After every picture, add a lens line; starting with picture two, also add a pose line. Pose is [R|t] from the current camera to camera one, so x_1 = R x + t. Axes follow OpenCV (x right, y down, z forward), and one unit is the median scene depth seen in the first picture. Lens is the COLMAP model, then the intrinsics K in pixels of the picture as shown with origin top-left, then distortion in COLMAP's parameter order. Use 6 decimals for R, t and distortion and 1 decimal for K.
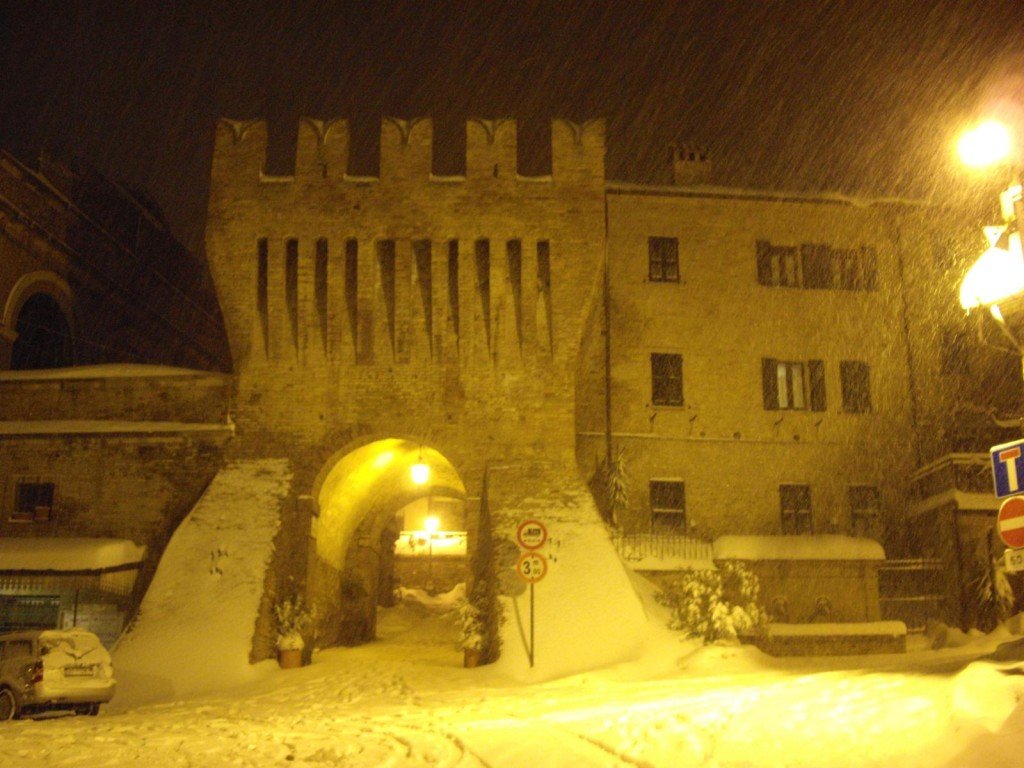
lens RADIAL K [[1197.6, 0, 512.0], [0, 1197.6, 384.0], [0, 0, 1]] dist [-0.200563, 0.232333]
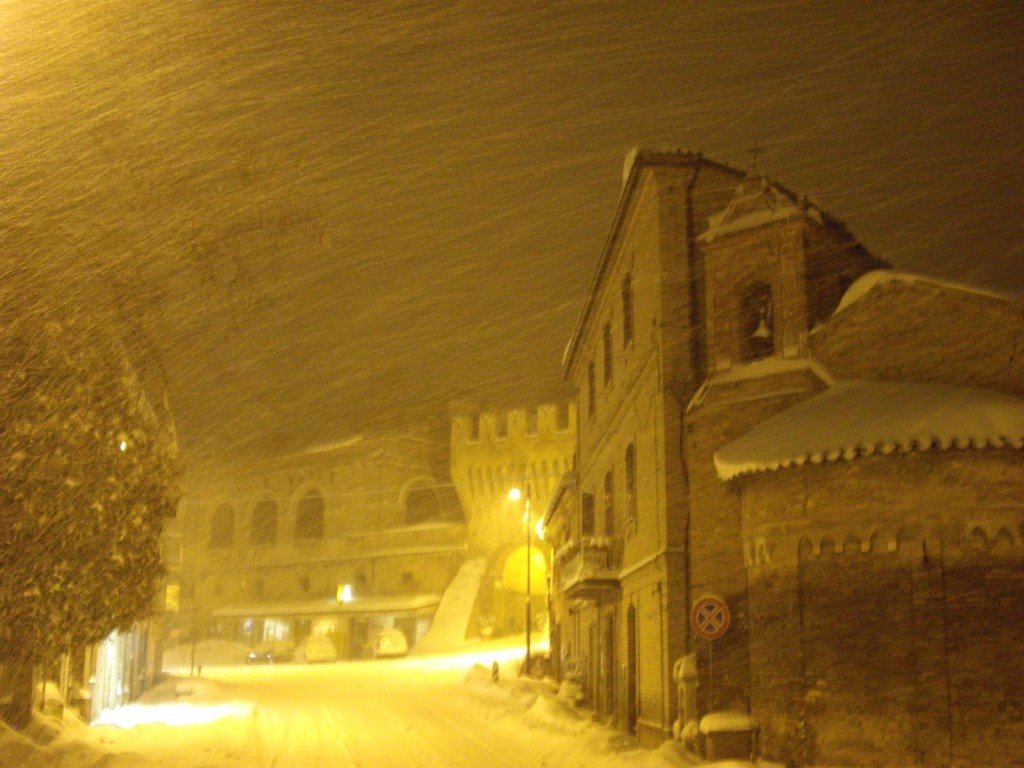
lens RADIAL K [[1197.6, 0, 512.0], [0, 1197.6, 384.0], [0, 0, 1]] dist [-0.200563, 0.232333]
pose [[0.830865, -0.135988, -0.539602, 1.242622], [0.151485, 0.988333, -0.015822, -0.247677], [0.535458, -0.068596, 0.841772, -1.044270]]
